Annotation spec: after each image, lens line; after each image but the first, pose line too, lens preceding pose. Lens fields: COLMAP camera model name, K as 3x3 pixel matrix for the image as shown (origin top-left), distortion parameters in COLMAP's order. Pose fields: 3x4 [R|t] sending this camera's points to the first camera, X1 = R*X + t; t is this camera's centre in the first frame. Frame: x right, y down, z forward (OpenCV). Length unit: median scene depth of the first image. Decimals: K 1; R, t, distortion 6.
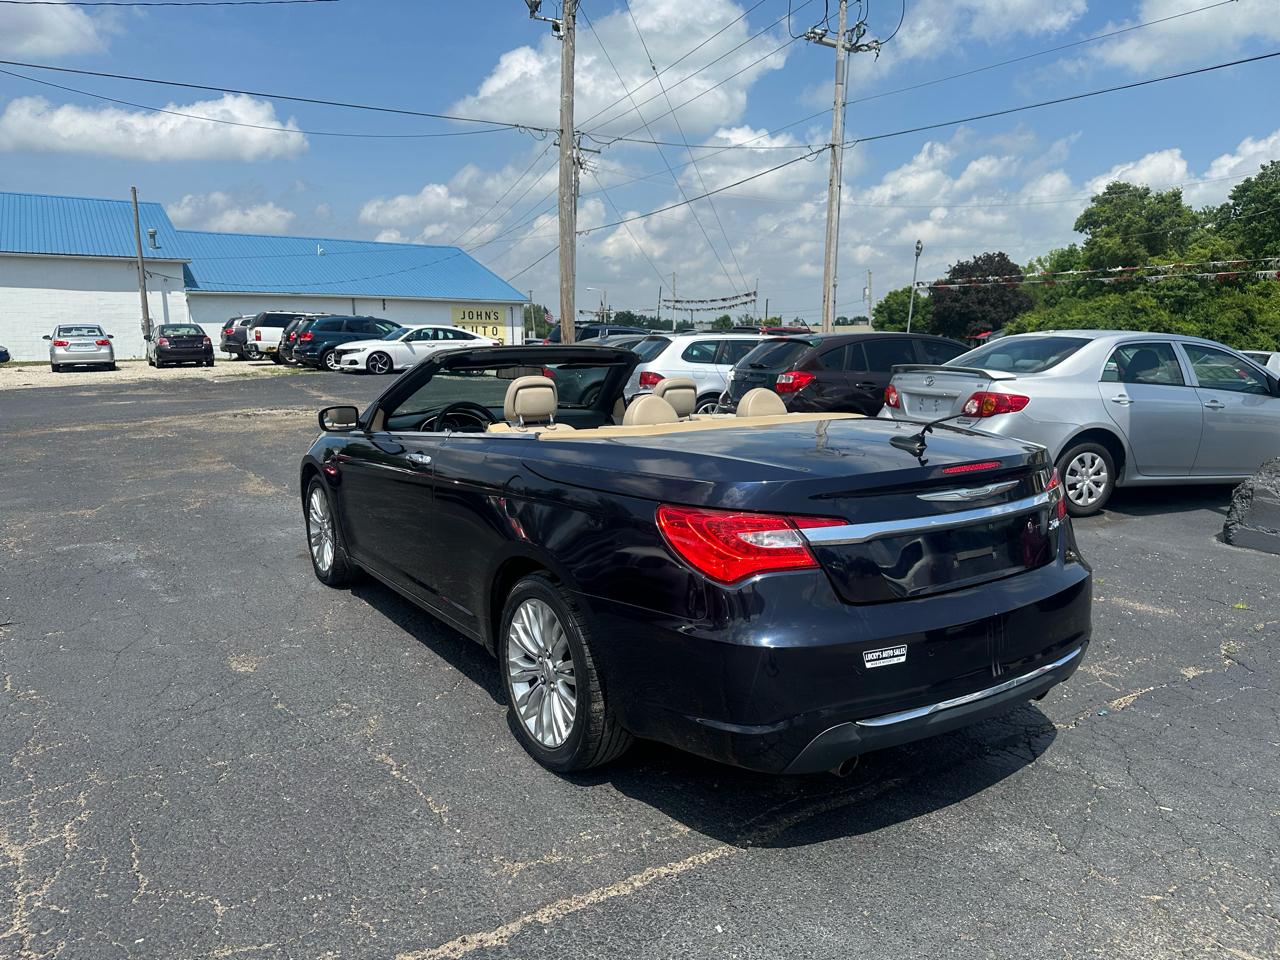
lens RADIAL K [[900.0, 0, 636.0], [0, 900.0, 478.2], [0, 0, 1]] dist [0.033853, -0.049161]
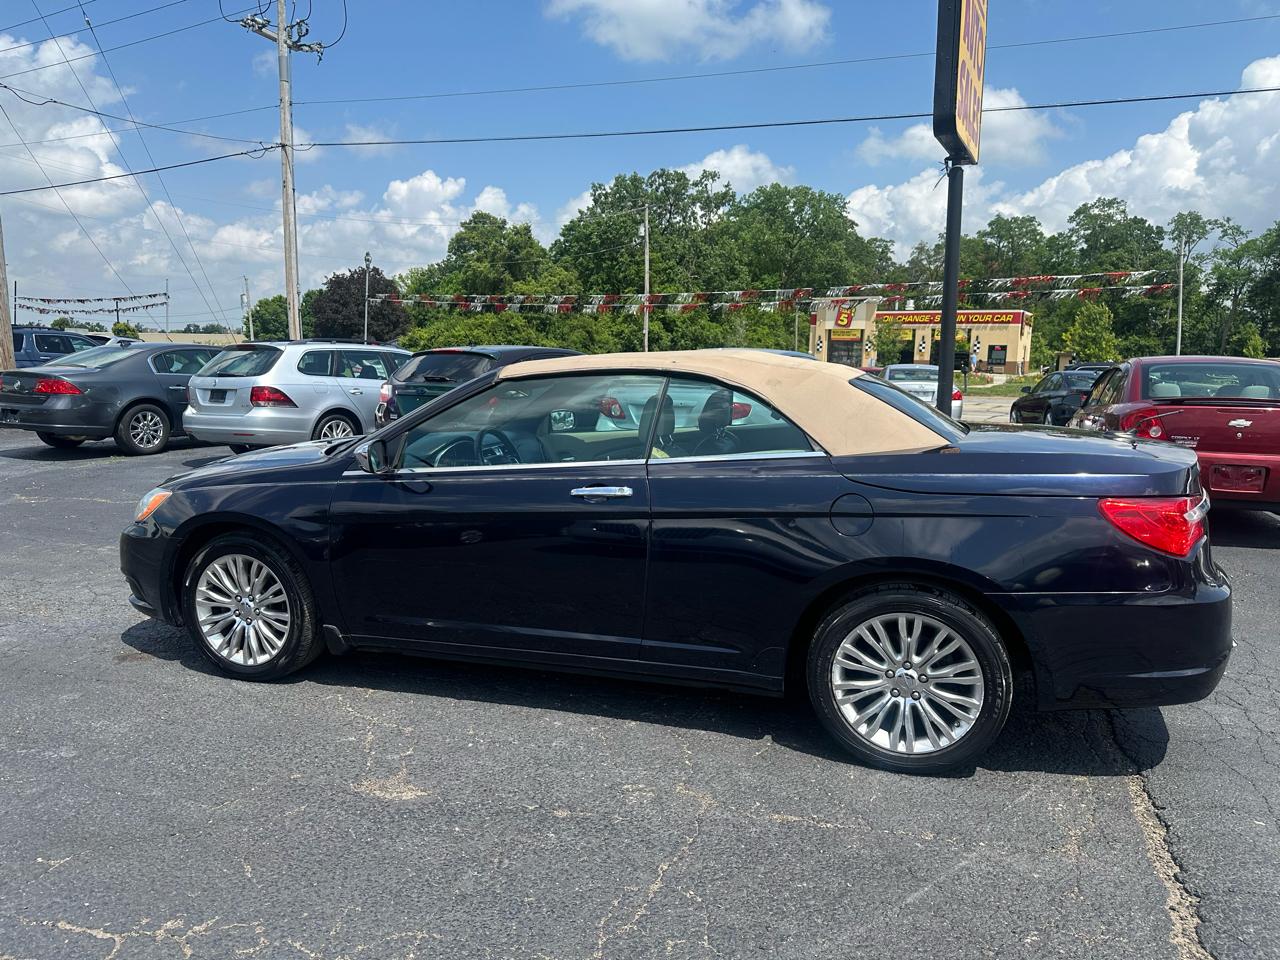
lens RADIAL K [[900.0, 0, 637.8], [0, 900.0, 484.9], [0, 0, 1]] dist [0.033853, -0.049161]
pose [[0.775547, -0.082624, 0.625860, -0.400284], [0.085720, 0.995999, 0.025267, -0.024721], [-0.625443, 0.034053, 0.779526, 0.160893]]
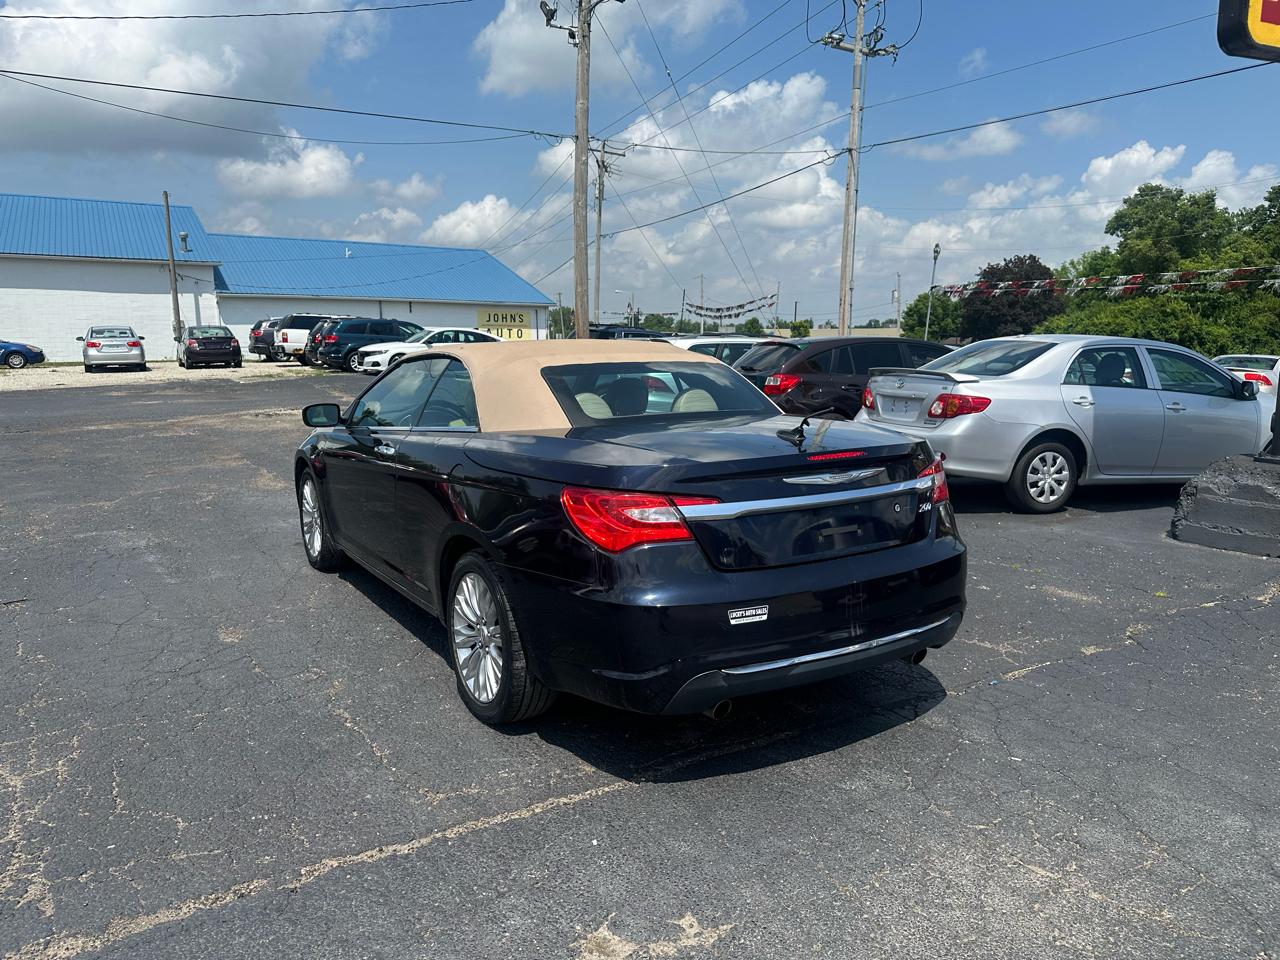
lens RADIAL K [[900.0, 0, 642.8], [0, 900.0, 485.7], [0, 0, 1]] dist [0.033853, -0.049161]
pose [[0.999716, 0.006221, -0.023020, 0.052801], [-0.006103, 0.999968, 0.005204, 0.007609], [0.023052, -0.005062, 0.999721, -0.052135]]
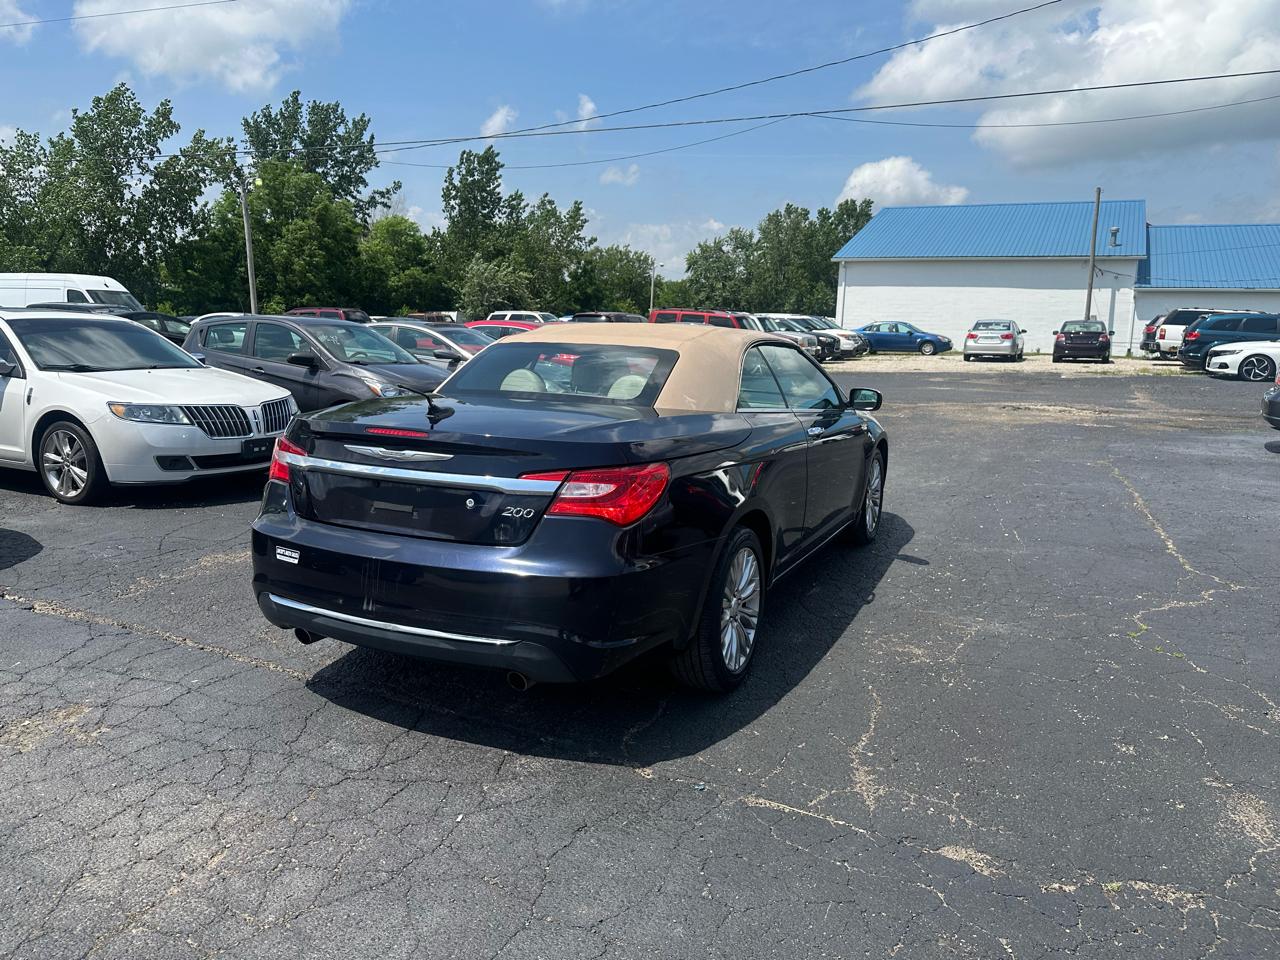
lens RADIAL K [[900.0, 0, 634.9], [0, 900.0, 467.0], [0, 0, 1]] dist [0.033853, -0.049161]
pose [[0.521542, 0.150089, -0.839921, 0.587765], [-0.158878, 0.984273, 0.077230, -0.039126], [0.838303, 0.093166, 0.537186, 0.266349]]
